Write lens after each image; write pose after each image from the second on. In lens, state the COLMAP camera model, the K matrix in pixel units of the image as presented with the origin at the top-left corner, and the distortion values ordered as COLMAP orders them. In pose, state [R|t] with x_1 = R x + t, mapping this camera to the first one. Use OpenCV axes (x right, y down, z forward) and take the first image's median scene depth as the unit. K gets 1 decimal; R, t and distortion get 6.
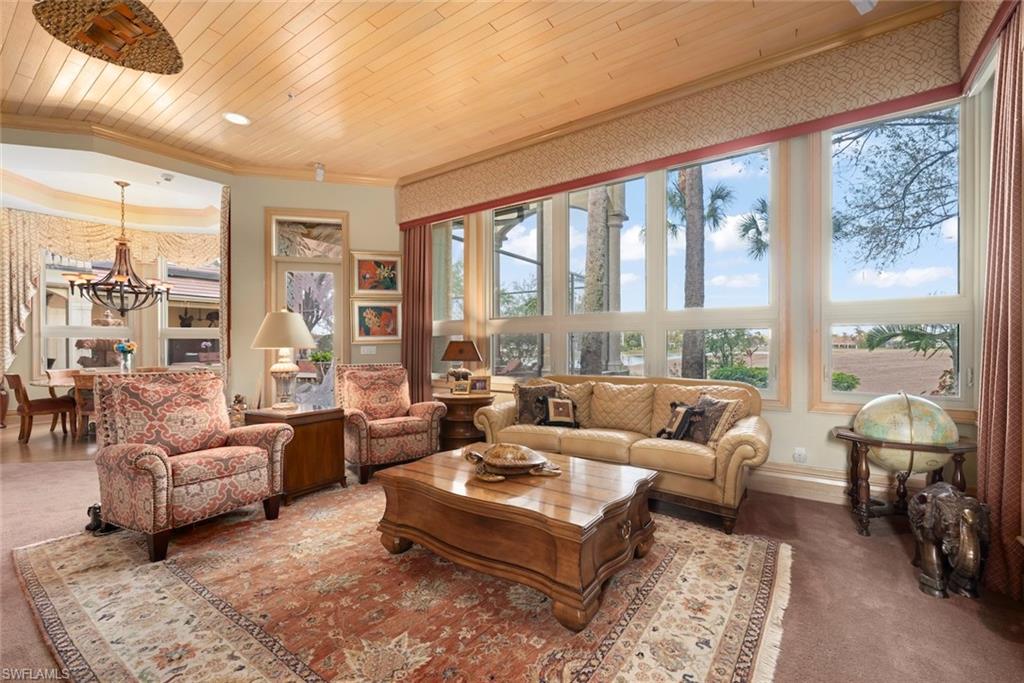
lens RADIAL K [[443.8, 0, 507.5], [0, 443.8, 345.5], [0, 0, 1]] dist [0.000135, -0.000269]
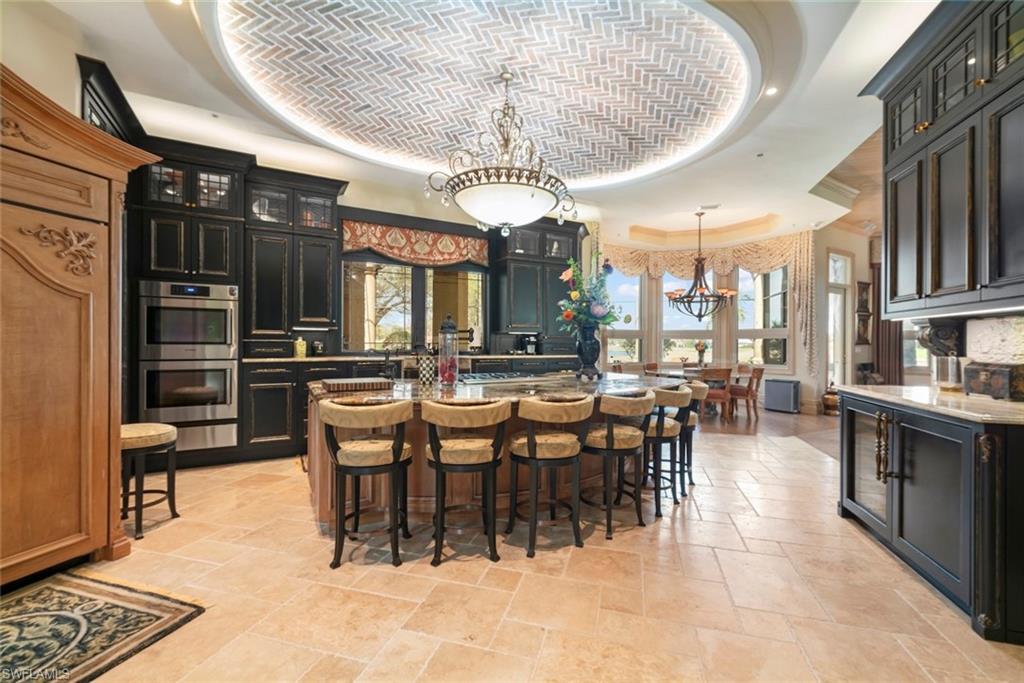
lens RADIAL K [[402.7, 0, 512.0], [0, 402.7, 341.5], [0, 0, 1]] dist [0.000620, 0.000014]
pose [[0.948610, 0.008740, 0.316326, -2.458735], [-0.009172, 0.999958, -0.000122, -0.006580], [-0.316314, -0.002785, 0.948650, 0.121539]]
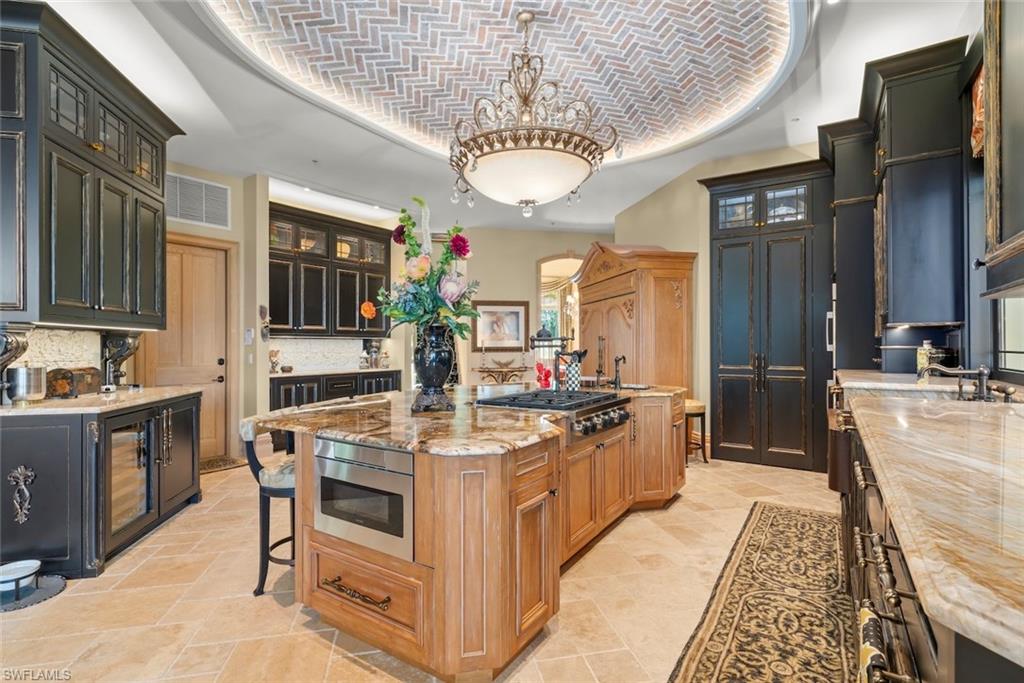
lens RADIAL K [[475.4, 0, 512.0], [0, 475.4, 341.5], [0, 0, 1]] dist [0.028612, 0.000008]
pose [[-0.682333, -0.000987, -0.731040, -1.682103], [0.000738, 0.999998, -0.002038, -0.011643], [0.731041, -0.001930, -0.682331, 1.326905]]
